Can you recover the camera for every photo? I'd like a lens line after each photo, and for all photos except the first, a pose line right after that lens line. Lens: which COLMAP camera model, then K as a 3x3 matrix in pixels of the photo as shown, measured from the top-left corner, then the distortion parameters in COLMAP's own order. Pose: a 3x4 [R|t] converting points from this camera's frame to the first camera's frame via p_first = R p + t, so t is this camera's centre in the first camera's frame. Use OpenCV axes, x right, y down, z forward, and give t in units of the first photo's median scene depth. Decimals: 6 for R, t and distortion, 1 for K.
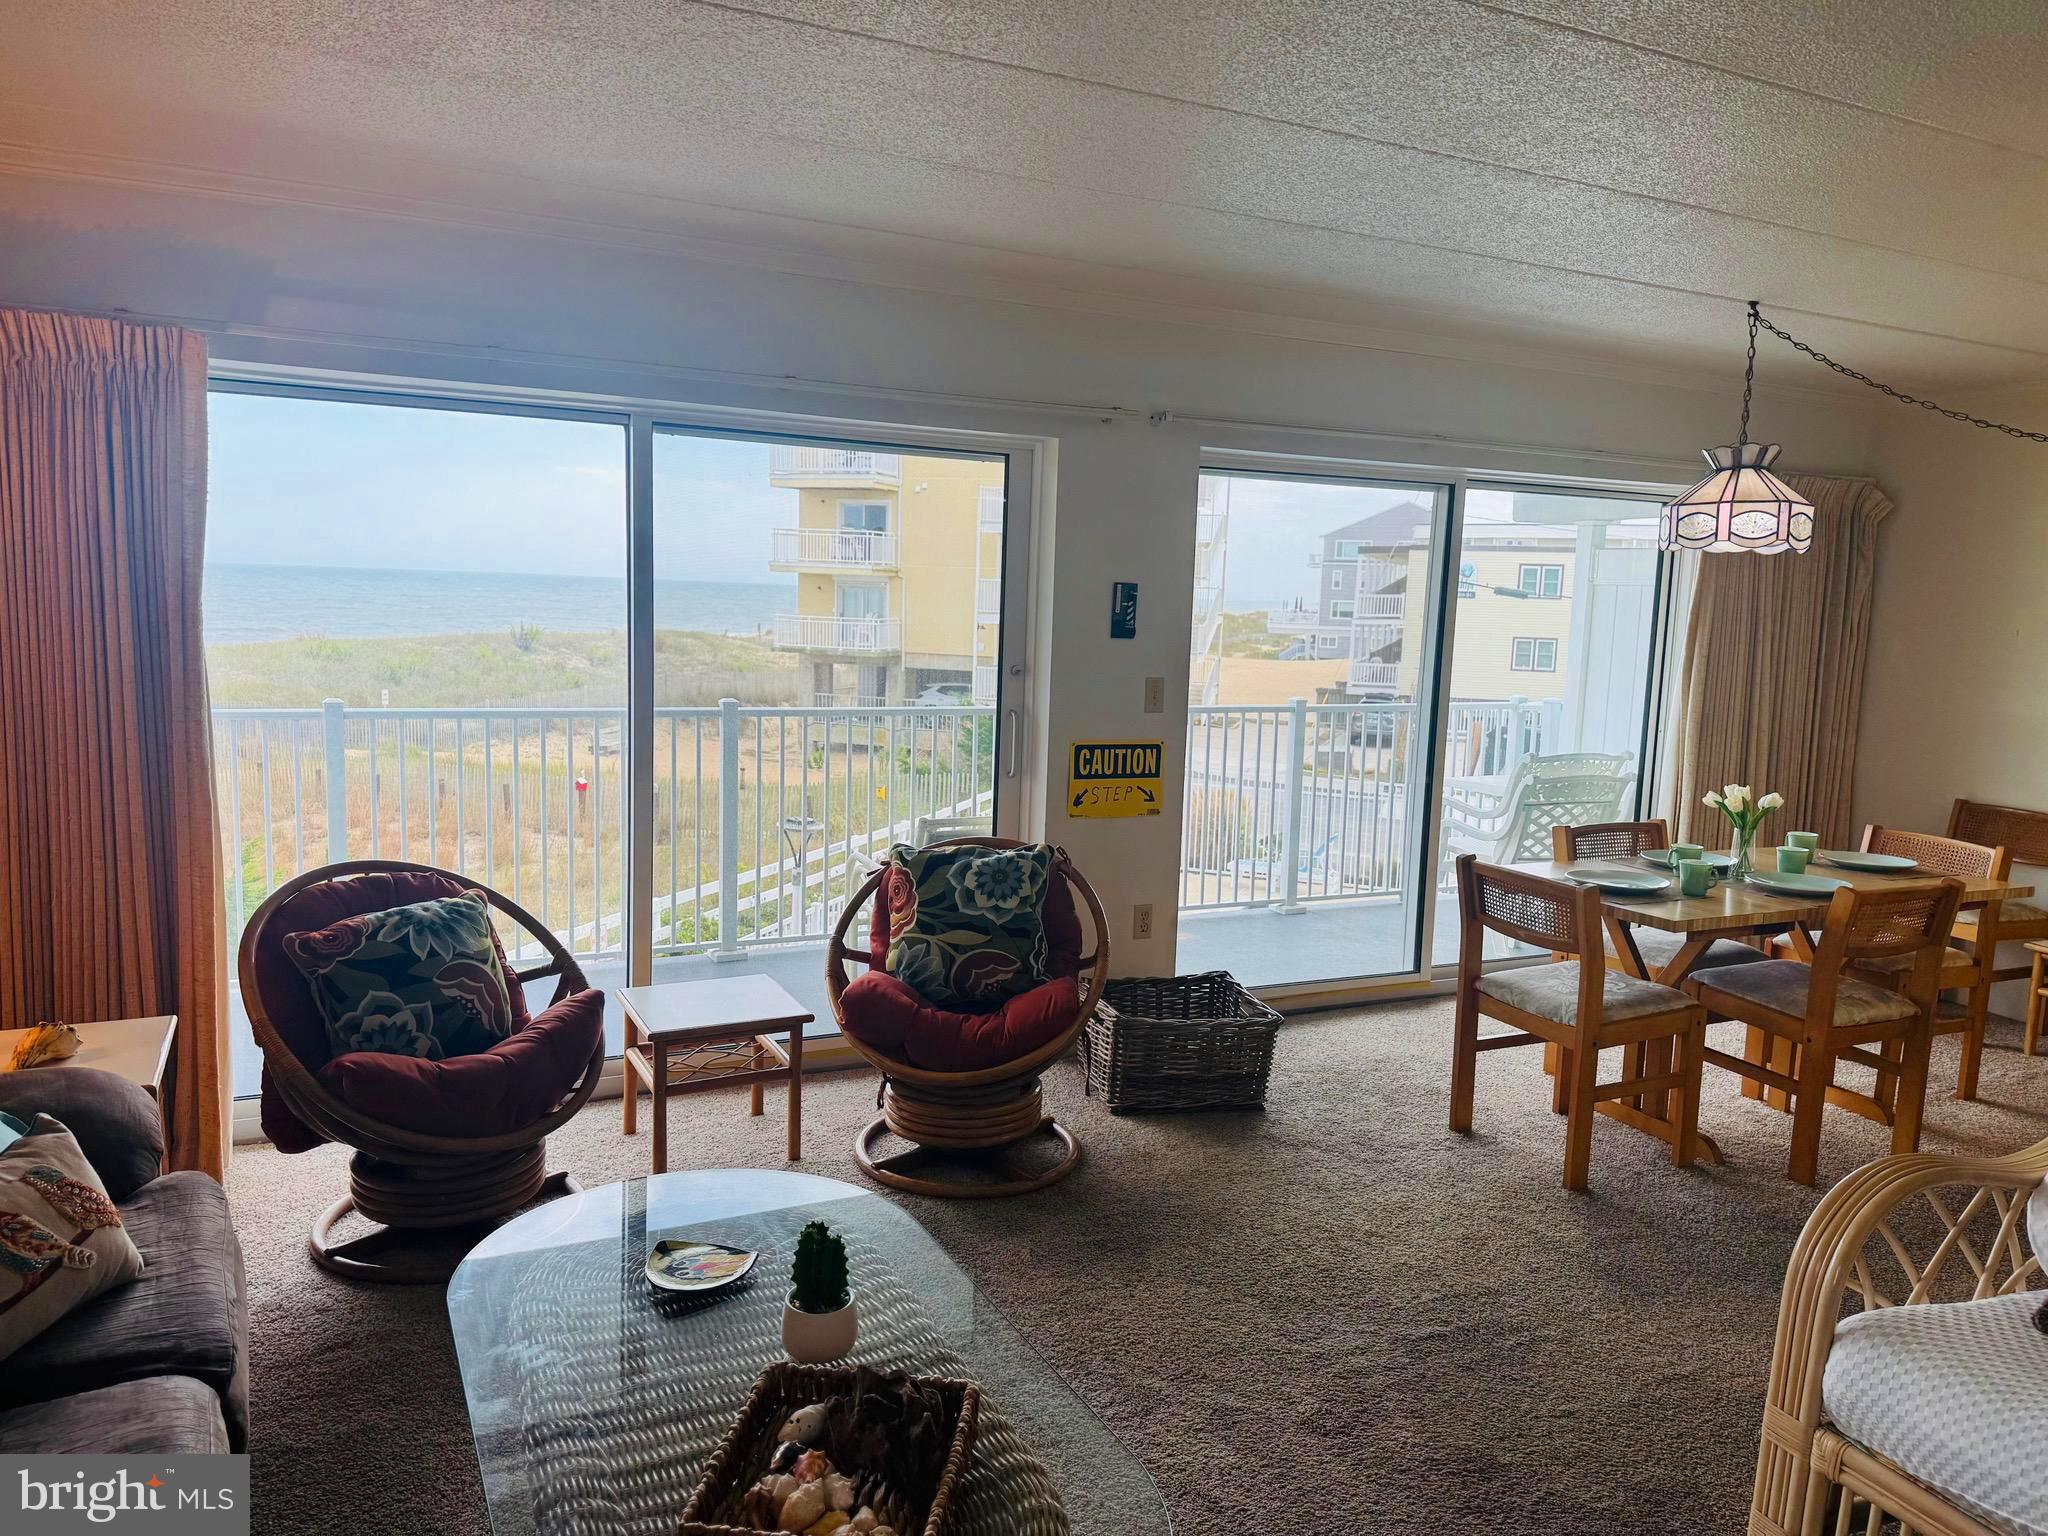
lens RADIAL K [[1439.0, 0, 1019.3], [0, 1439.0, 767.0], [0, 0, 1]] dist [0.053186, -0.004285]
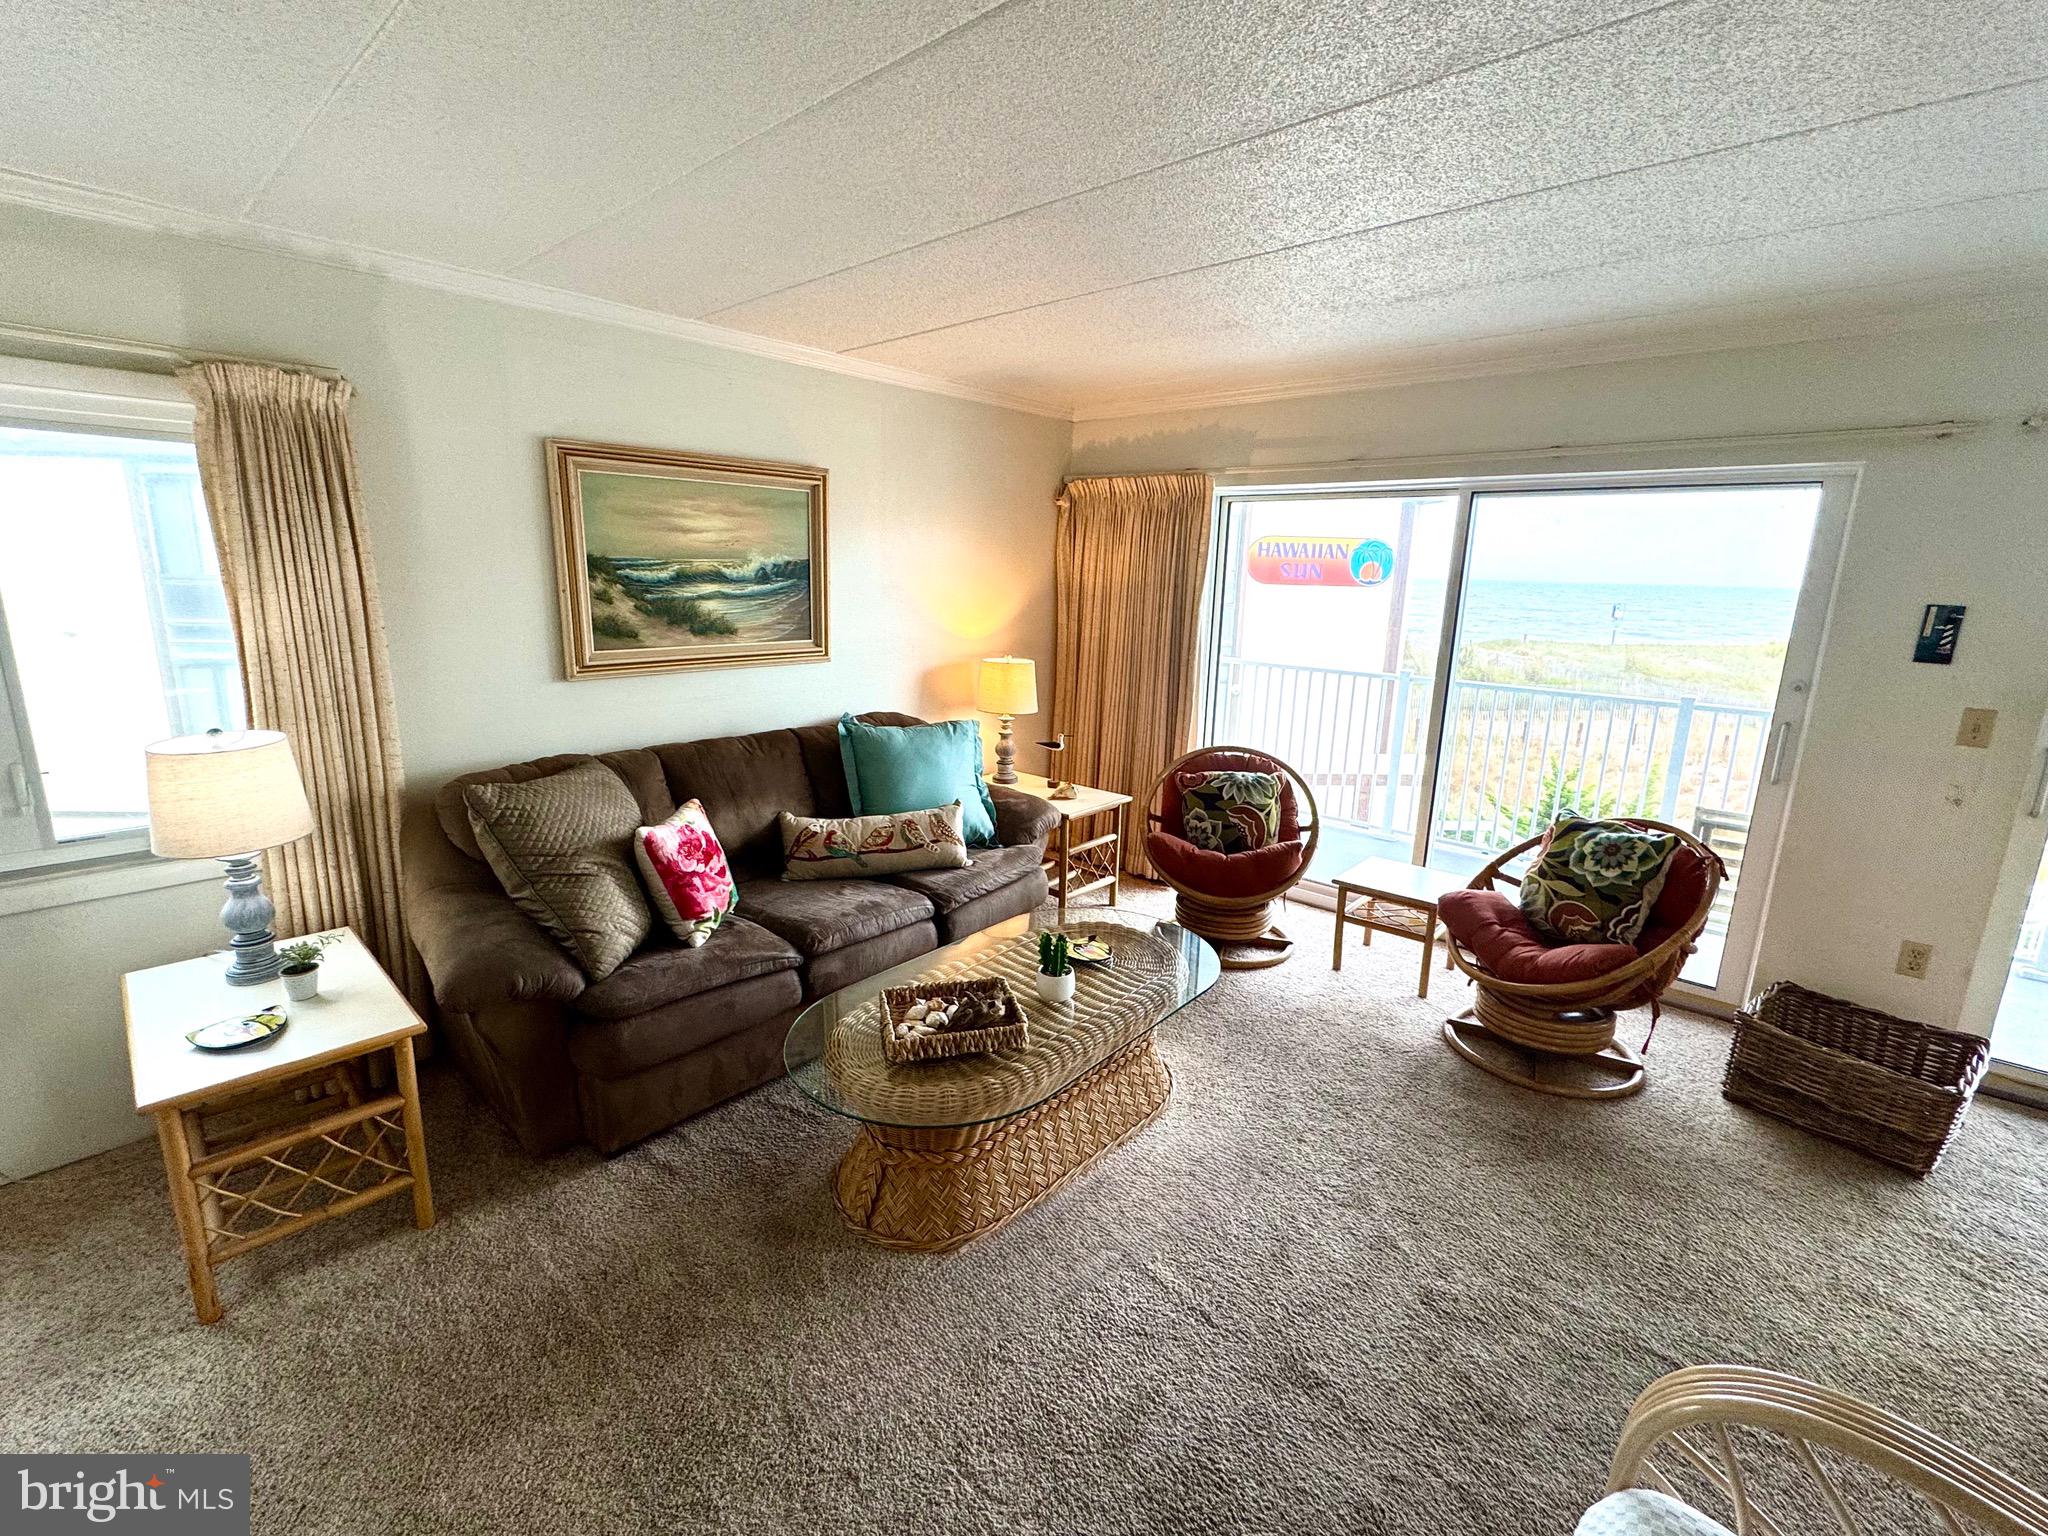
lens RADIAL K [[911.5, 0, 1027.8], [0, 911.5, 769.1], [0, 0, 1]] dist [-0.003845, 0.000156]
pose [[0.373056, 0.181831, -0.909817, 0.486629], [-0.122051, 0.981704, 0.146153, -0.041916], [0.919746, 0.056521, 0.388424, 0.254244]]
